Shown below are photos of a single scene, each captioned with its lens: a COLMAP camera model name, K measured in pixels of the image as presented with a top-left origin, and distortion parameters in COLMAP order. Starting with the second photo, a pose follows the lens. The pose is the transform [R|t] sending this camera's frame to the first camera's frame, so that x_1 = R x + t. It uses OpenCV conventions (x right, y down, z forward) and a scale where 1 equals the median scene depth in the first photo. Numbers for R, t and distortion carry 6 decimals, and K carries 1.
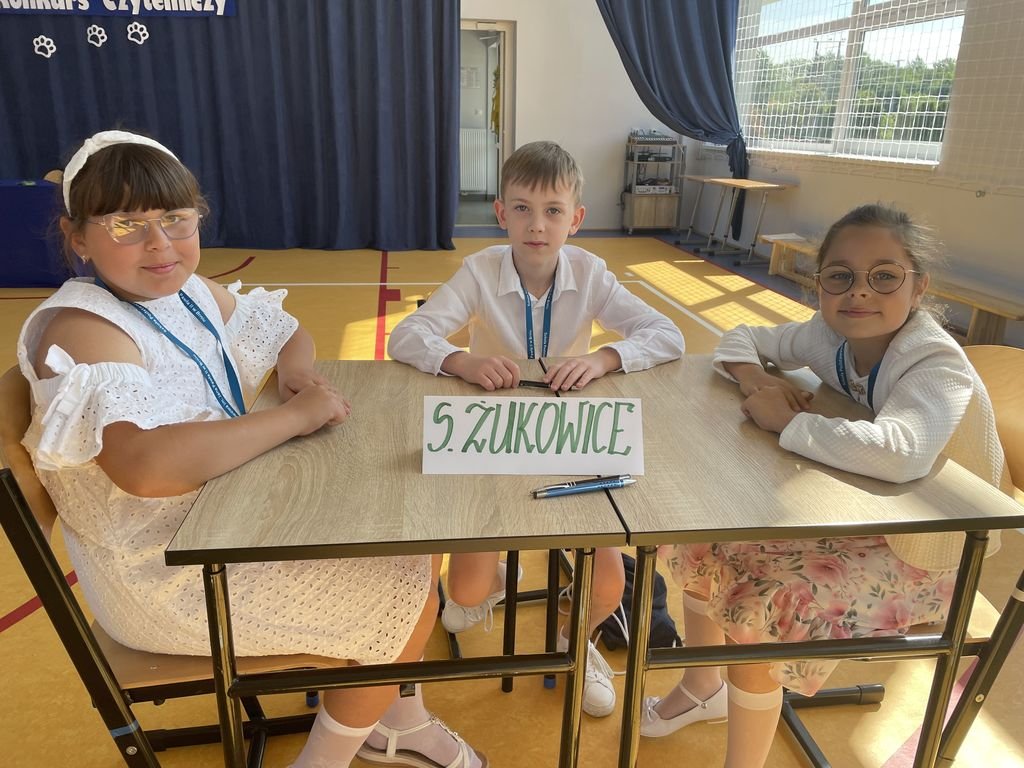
lens RADIAL K [[782.5, 0, 514.7], [0, 782.5, 384.4], [0, 0, 1]] dist [0.092092, -0.115922]
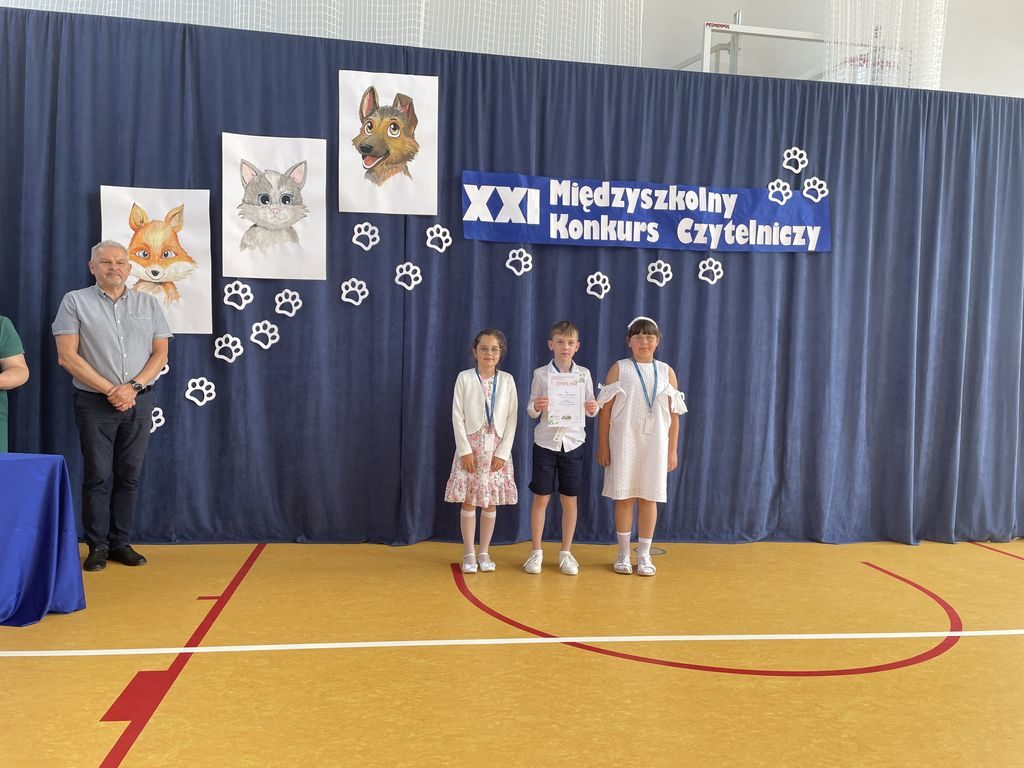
lens RADIAL K [[782.5, 0, 505.1], [0, 782.5, 380.0], [0, 0, 1]] dist [0.092092, -0.115922]
pose [[0.999911, 0.012825, 0.003647, -0.679318], [-0.011269, 0.959061, -0.282974, -0.117537], [-0.007127, 0.282907, 0.959121, 0.290968]]
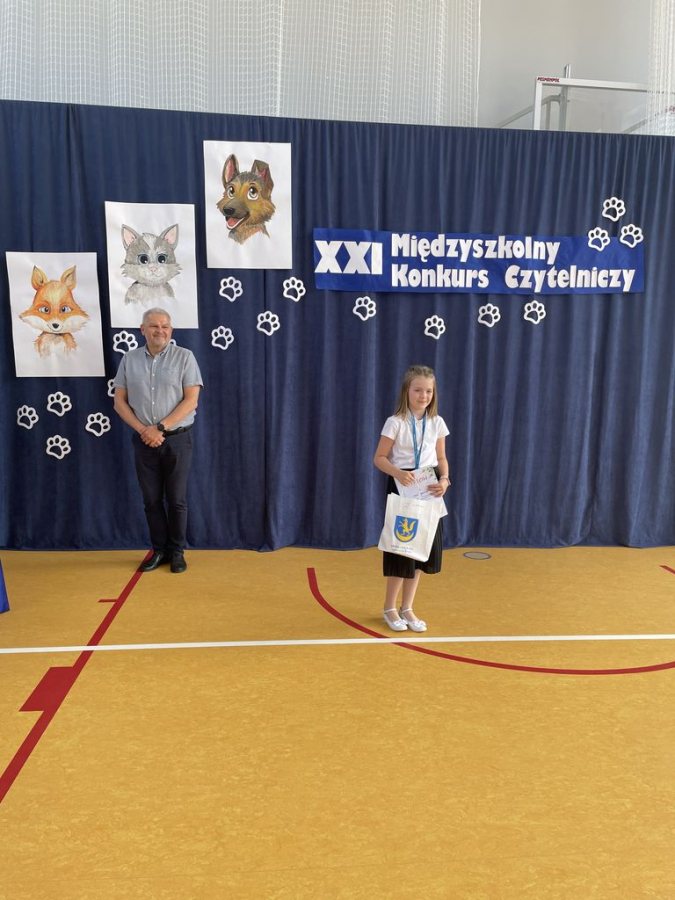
lens RADIAL K [[687.7, 0, 339.4], [0, 687.7, 443.9], [0, 0, 1]] dist [0.092092, -0.115922]
pose [[0.998964, 0.005861, -0.045137, -0.656996], [-0.014375, 0.981545, -0.190692, -0.147791], [0.043187, 0.191143, 0.980612, 0.263695]]
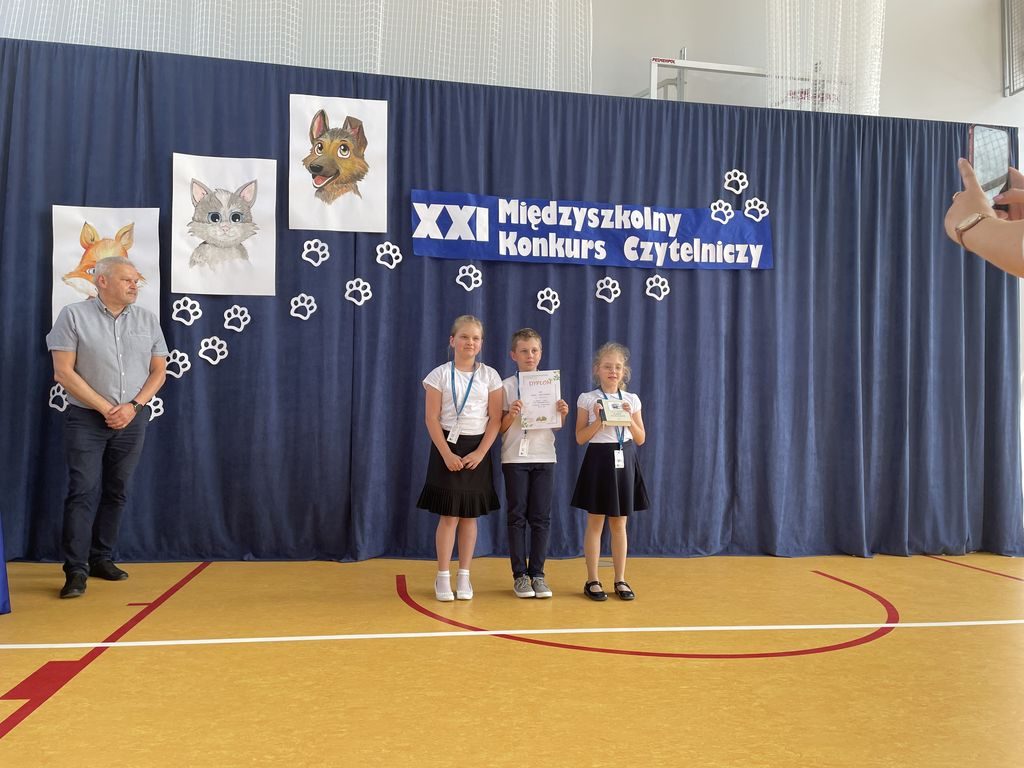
lens RADIAL K [[782.5, 0, 515.9], [0, 782.5, 383.8], [0, 0, 1]] dist [0.092092, -0.115922]
pose [[0.999753, 0.002310, 0.022091, -0.635464], [0.005603, 0.936195, -0.351438, -0.073464], [-0.021493, 0.351475, 0.935951, 0.298653]]
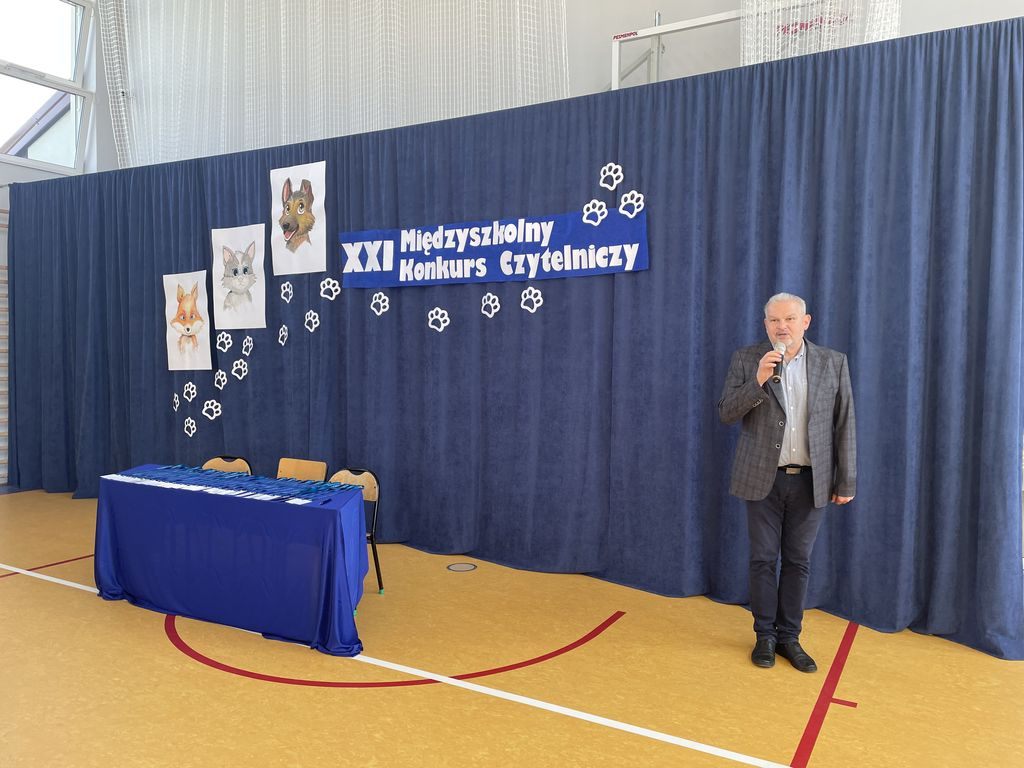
lens RADIAL K [[782.5, 0, 517.7], [0, 782.5, 370.7], [0, 0, 1]] dist [0.092092, -0.115922]
pose [[0.788963, 0.004309, -0.614426, -0.006128], [-0.182724, 0.956380, -0.227924, -0.194354], [0.586643, 0.292094, 0.755335, 0.426355]]
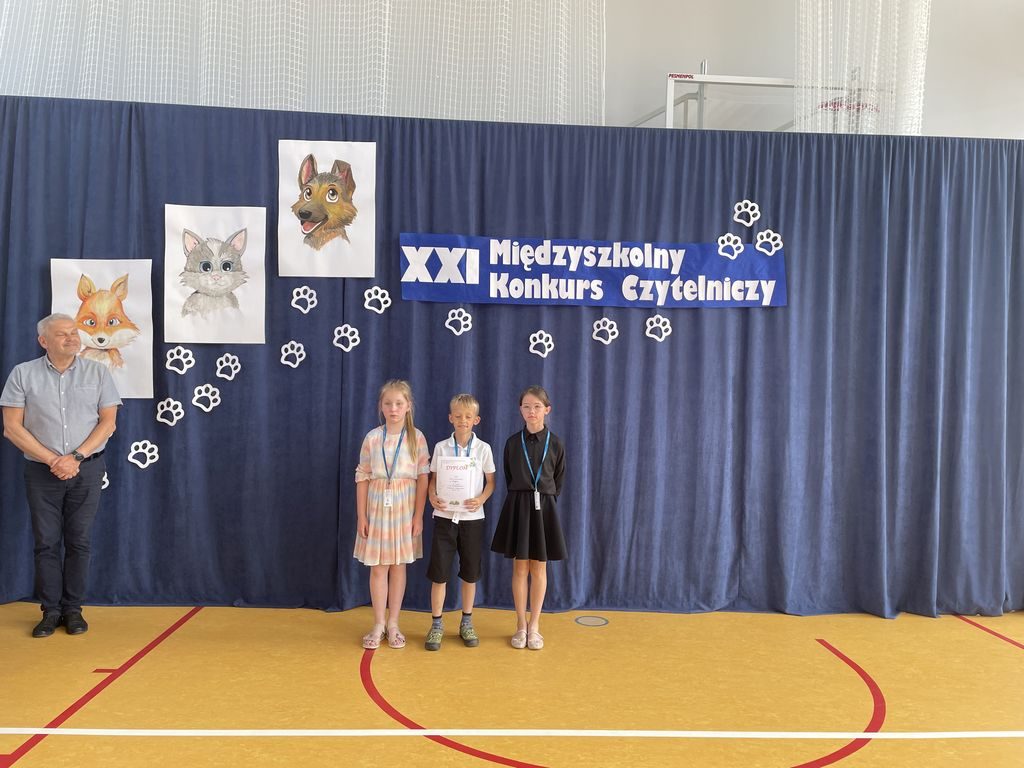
lens RADIAL K [[782.5, 0, 514.2], [0, 782.5, 370.9], [0, 0, 1]] dist [0.092092, -0.115922]
pose [[0.995808, 0.006407, -0.091240, -0.544072], [-0.035701, 0.945640, -0.323248, -0.155274], [0.084209, 0.325151, 0.941905, 0.296323]]
